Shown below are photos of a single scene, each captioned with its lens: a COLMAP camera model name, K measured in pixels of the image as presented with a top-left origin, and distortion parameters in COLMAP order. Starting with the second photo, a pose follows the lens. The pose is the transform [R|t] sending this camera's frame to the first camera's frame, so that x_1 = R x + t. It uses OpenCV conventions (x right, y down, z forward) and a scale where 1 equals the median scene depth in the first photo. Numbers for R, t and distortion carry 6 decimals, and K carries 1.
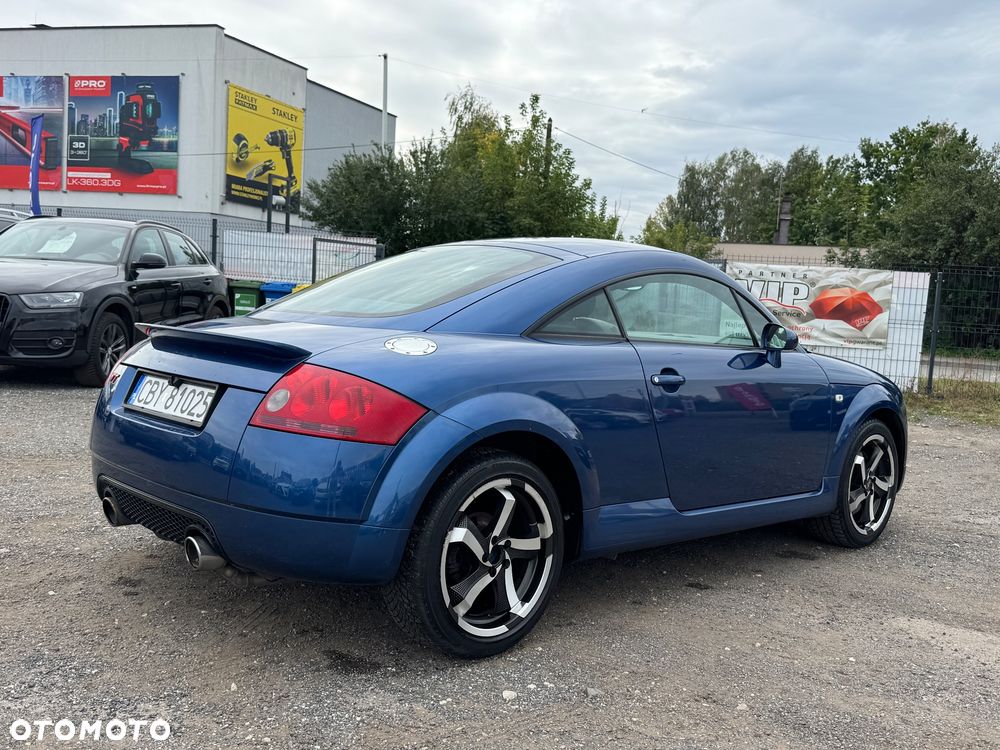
lens RADIAL K [[889.7, 0, 494.0], [0, 889.7, 370.8], [0, 0, 1]] dist [0.076497, -0.109722]
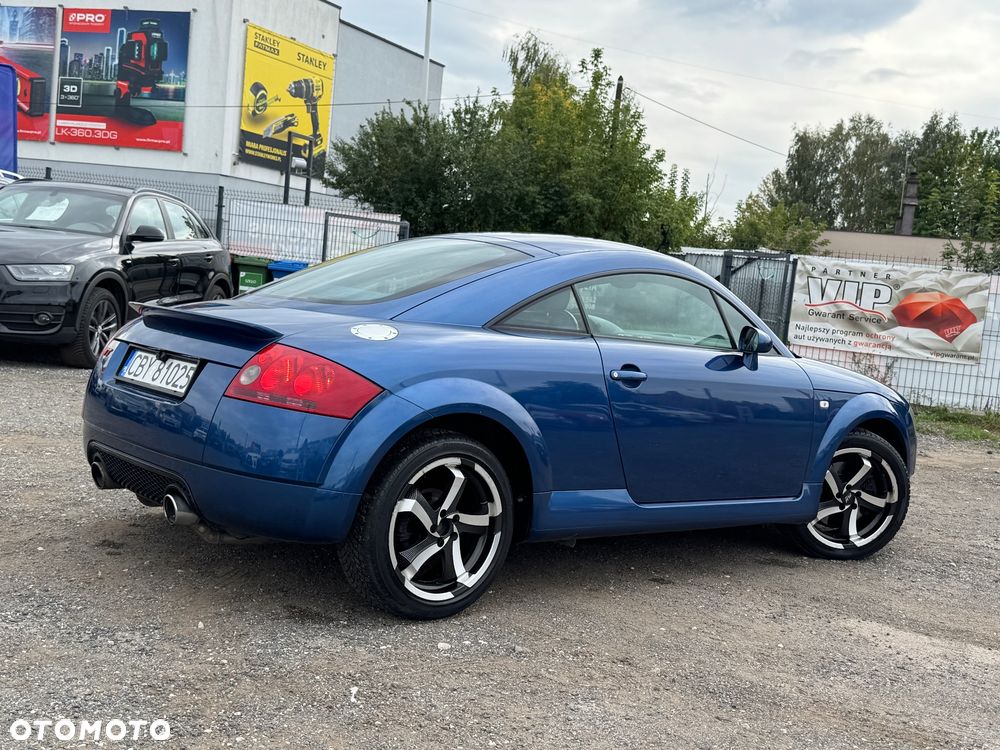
lens RADIAL K [[1066.3, 0, 496.7], [0, 1066.3, 371.1], [0, 0, 1]] dist [0.059007, 0.000000]
pose [[0.998004, 0.042603, -0.046622, 0.081451], [-0.042688, 0.999088, -0.000828, 0.009967], [0.046544, 0.002816, 0.998912, -0.206792]]
